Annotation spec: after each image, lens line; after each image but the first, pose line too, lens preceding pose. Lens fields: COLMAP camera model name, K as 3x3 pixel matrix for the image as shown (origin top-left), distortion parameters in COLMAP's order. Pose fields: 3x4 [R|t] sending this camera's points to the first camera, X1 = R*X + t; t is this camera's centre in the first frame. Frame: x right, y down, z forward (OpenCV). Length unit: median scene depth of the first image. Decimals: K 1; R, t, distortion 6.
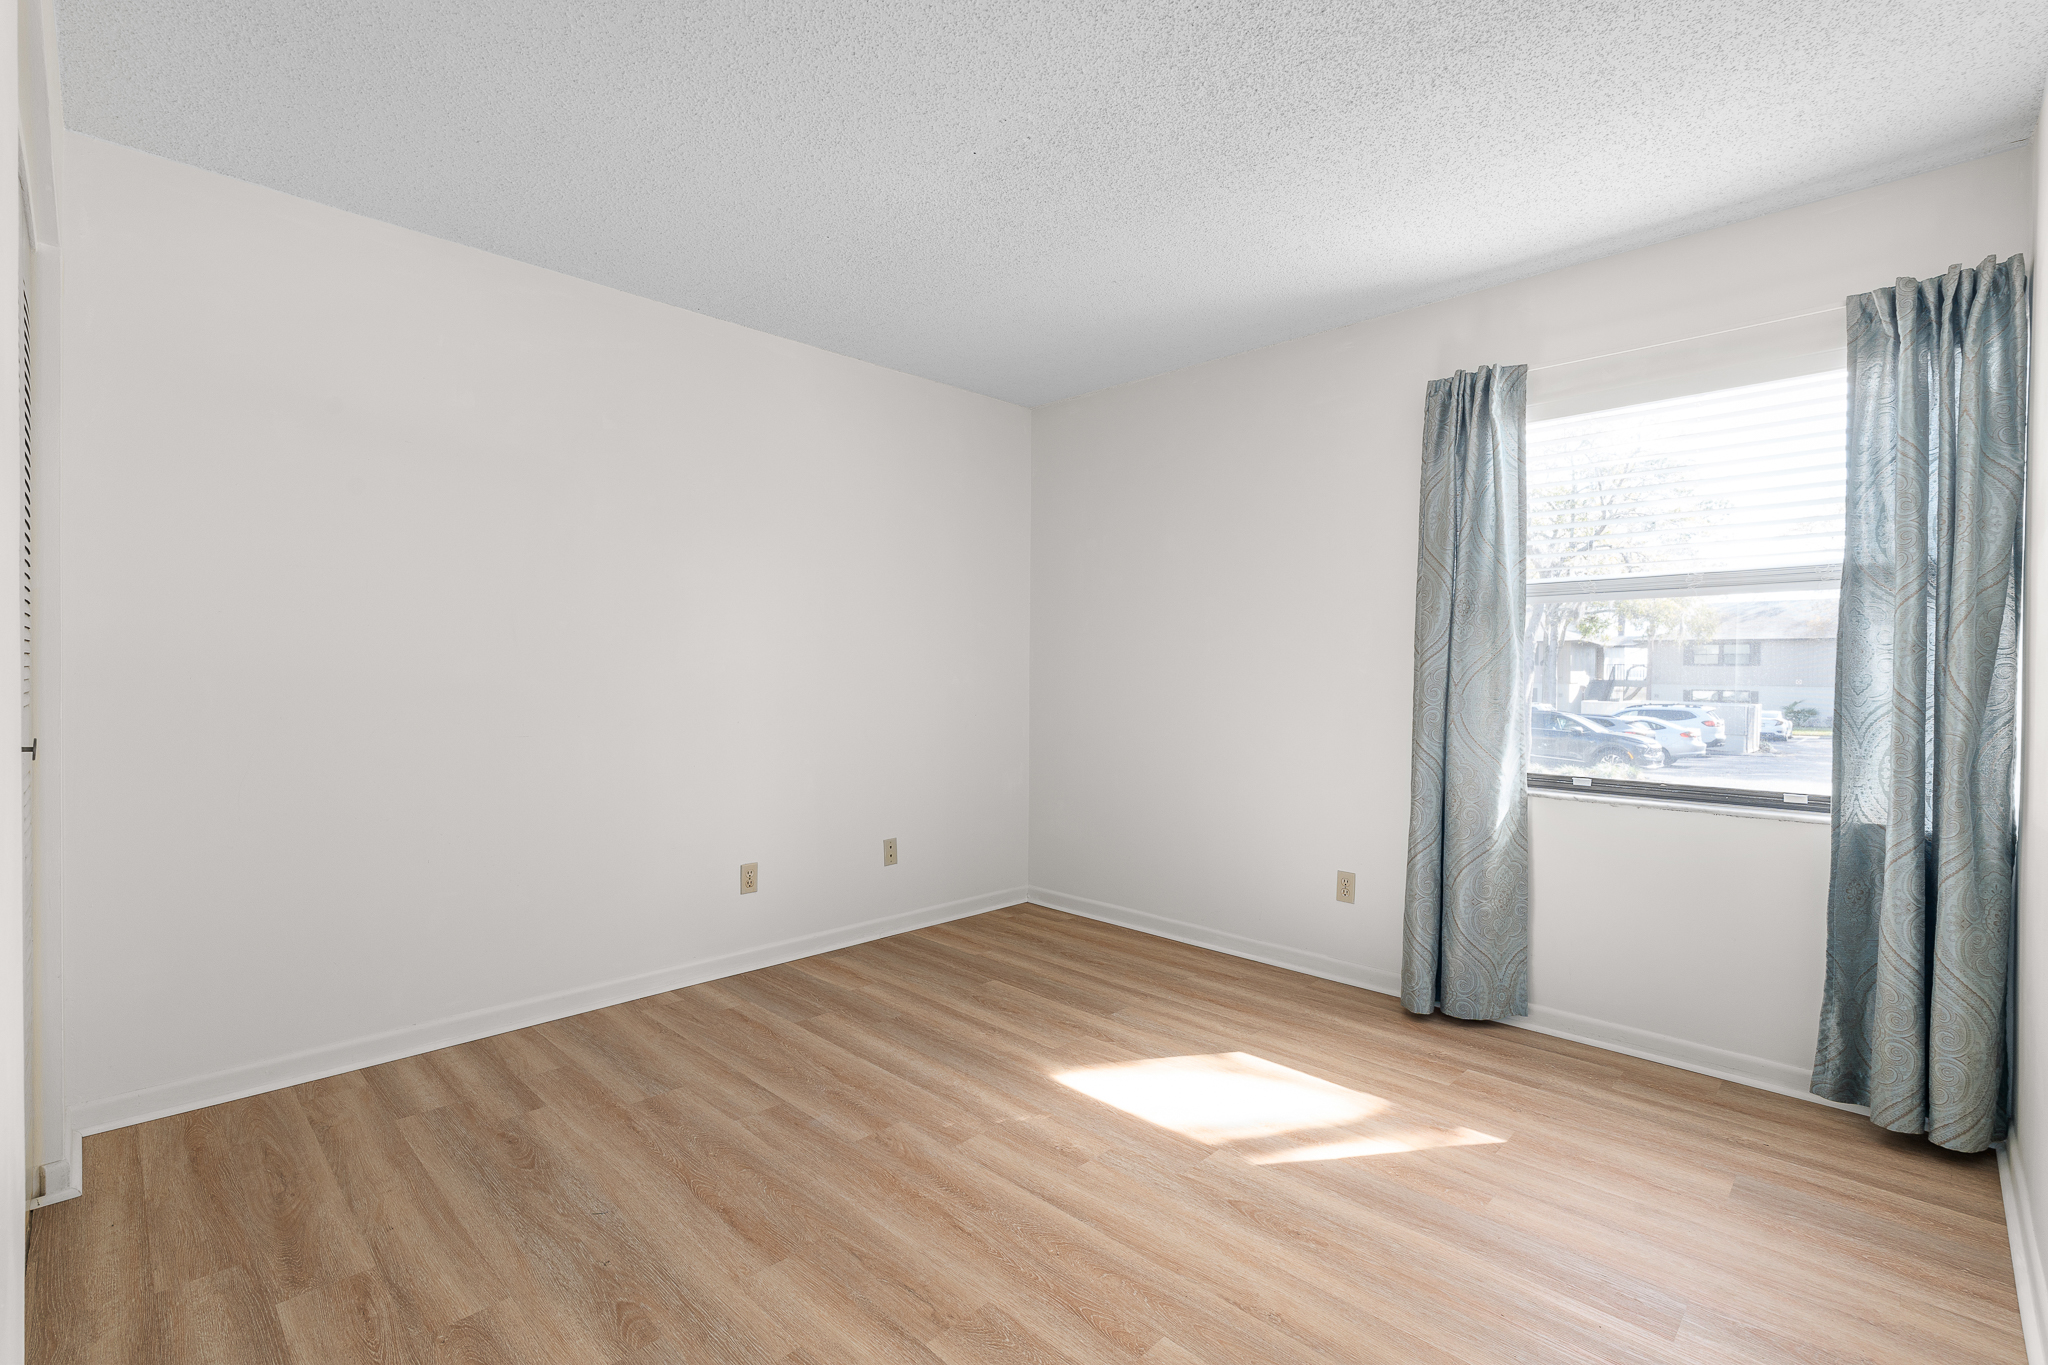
lens RADIAL K [[916.7, 0, 1022.5], [0, 916.7, 679.3], [0, 0, 1]] dist [-0.004163, 0.000350]
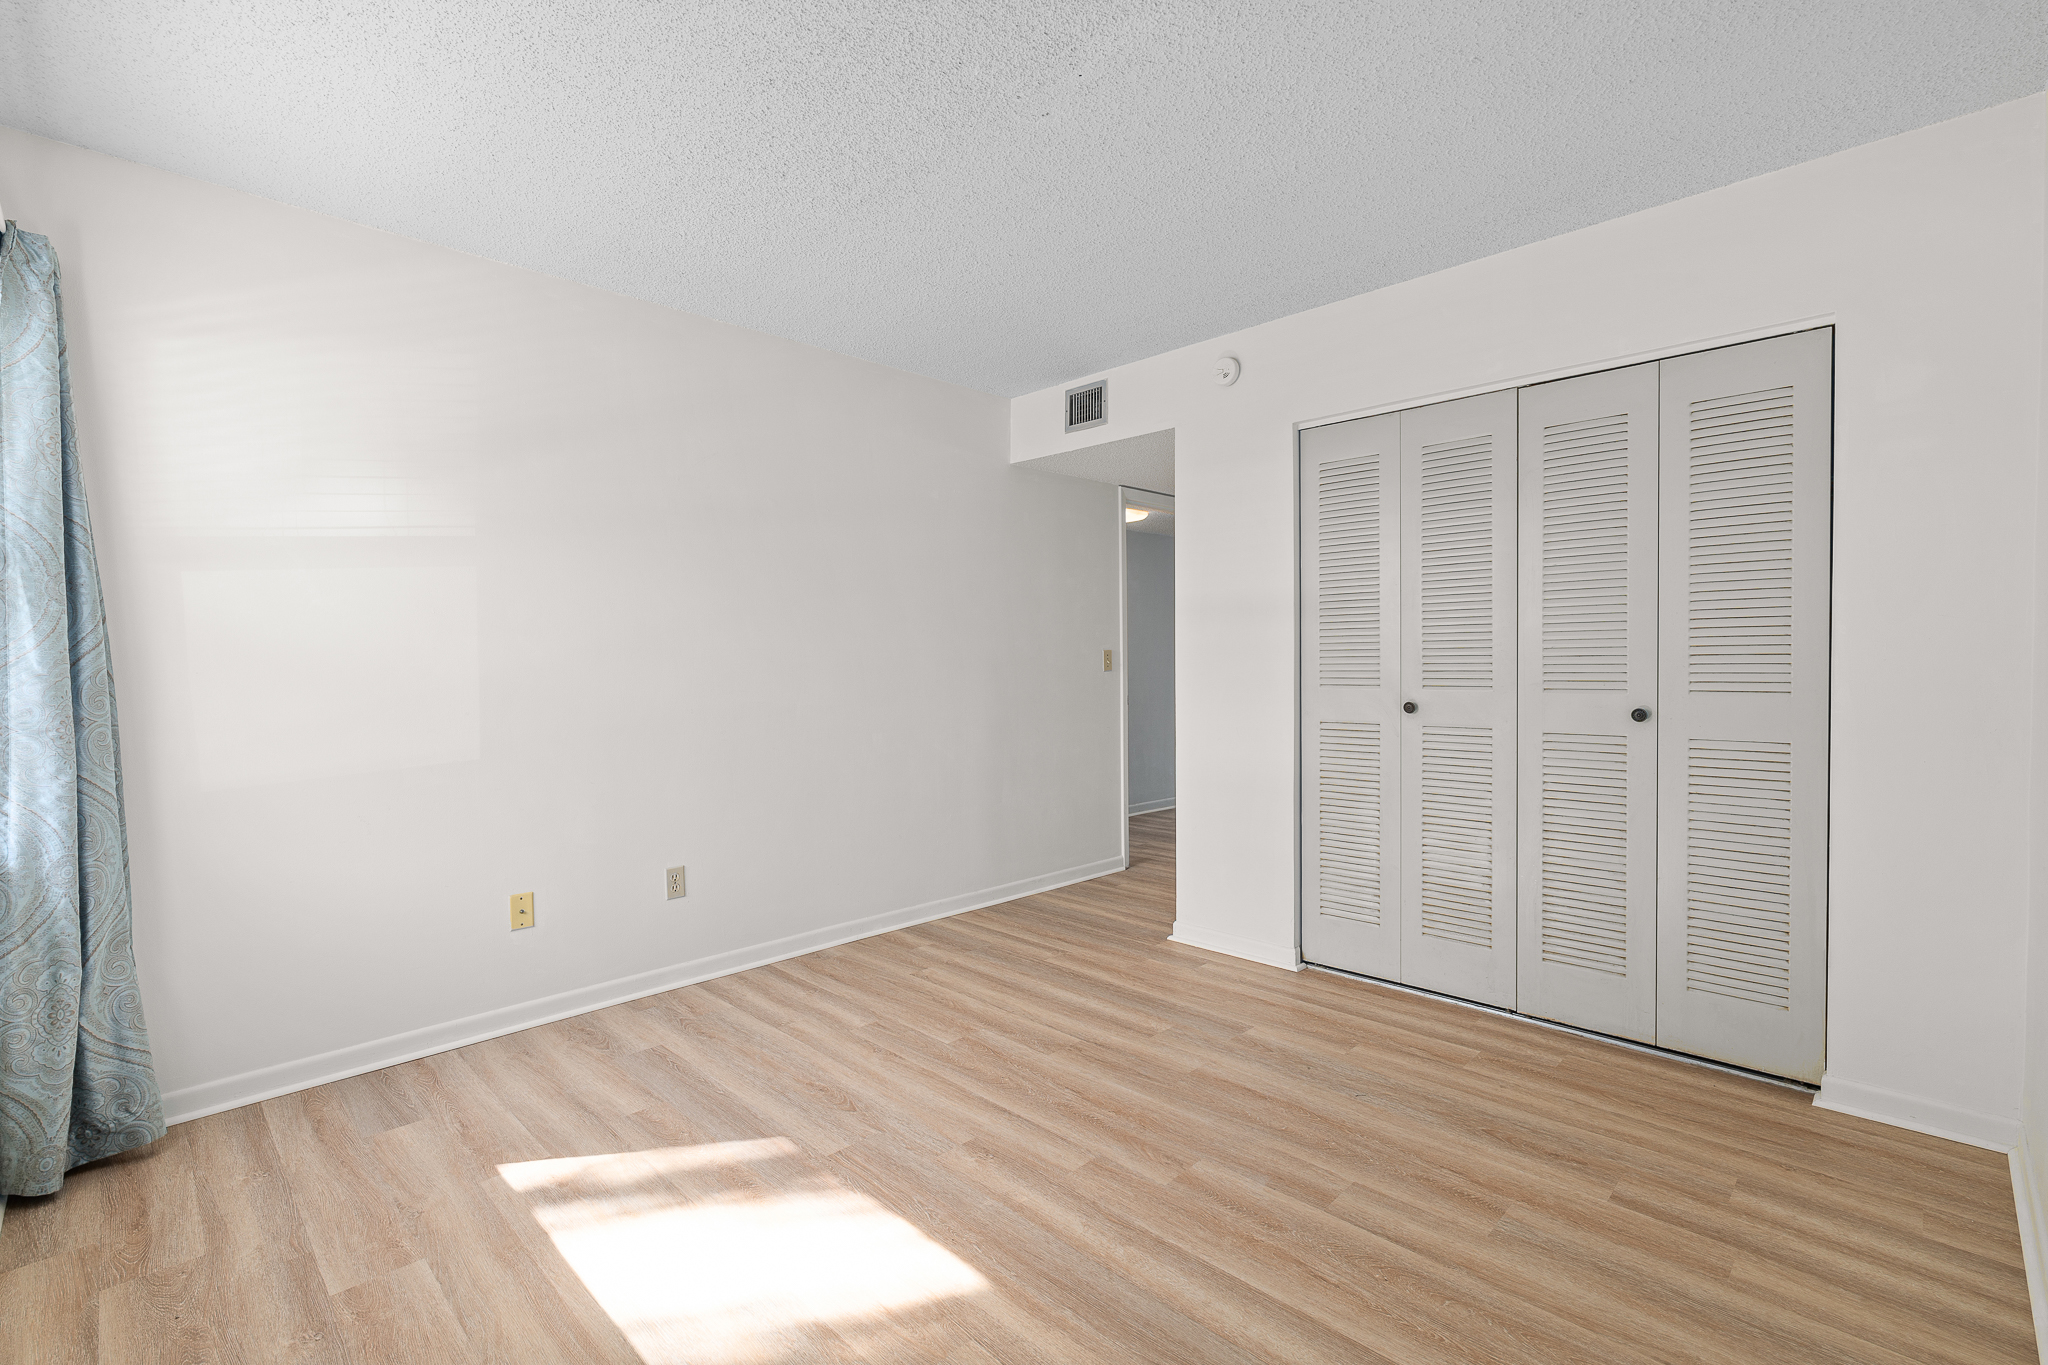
lens RADIAL K [[919.0, 0, 1028.1], [0, 919.0, 673.2], [0, 0, 1]] dist [-0.002231, 0.001344]
pose [[-0.999998, 0.001503, 0.000958, -0.002931], [0.001525, 0.999738, 0.022855, -0.027317], [-0.000923, 0.022857, -0.999738, 1.943849]]
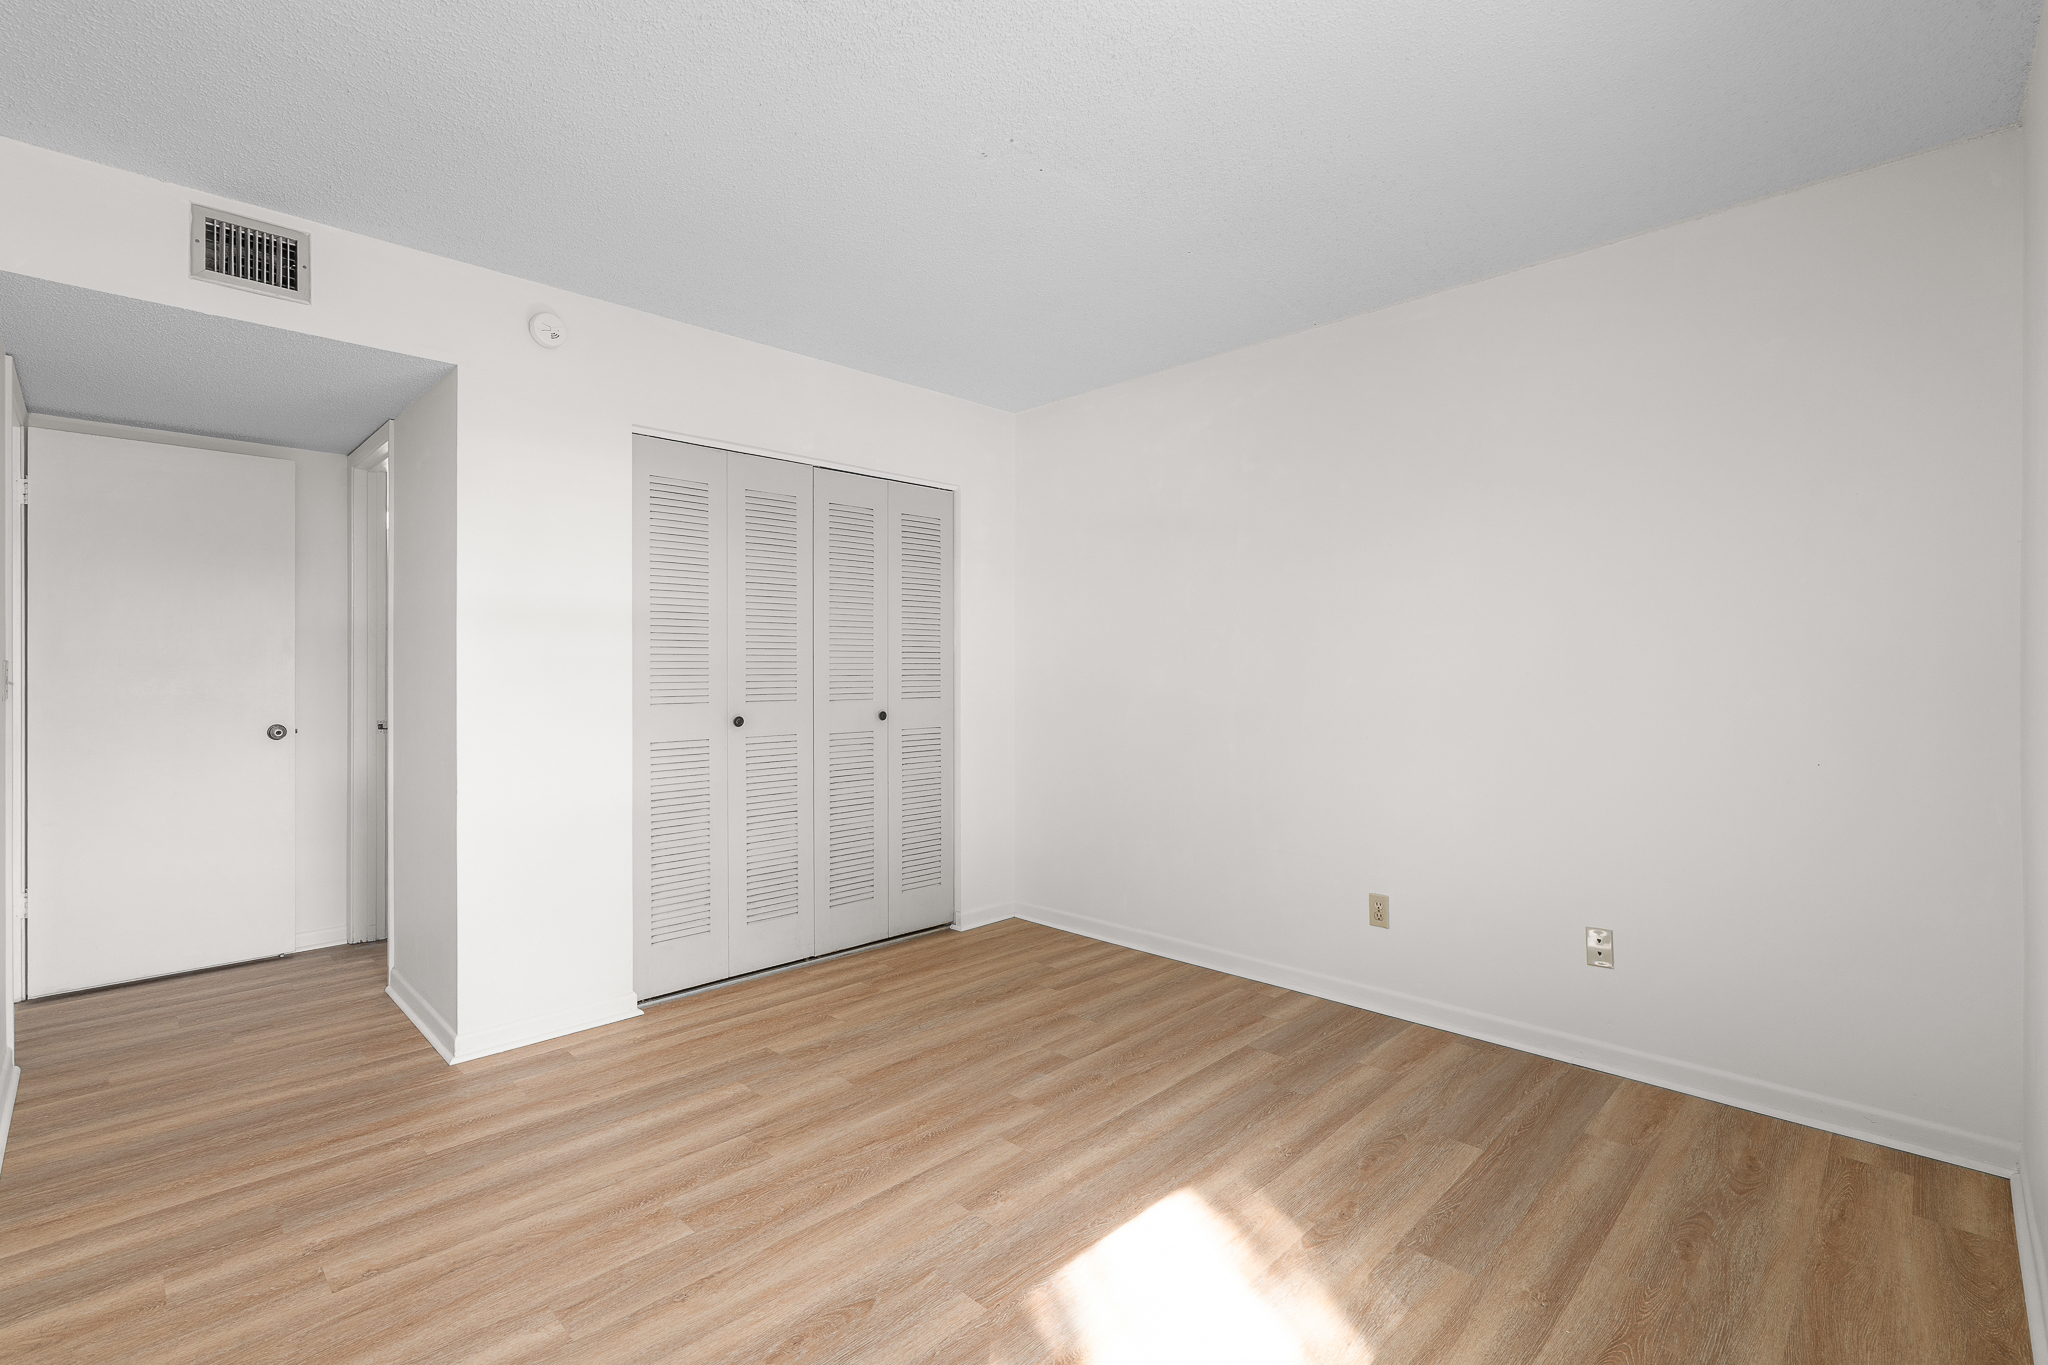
lens RADIAL K [[927.2, 0, 1025.3], [0, 927.2, 657.3], [0, 0, 1]] dist [-0.003704, 0.001391]
pose [[0.001834, -0.021079, -0.999776, 0.994233], [-0.009115, 0.999736, -0.021095, -0.020998], [0.999957, 0.009152, 0.001641, 1.010215]]
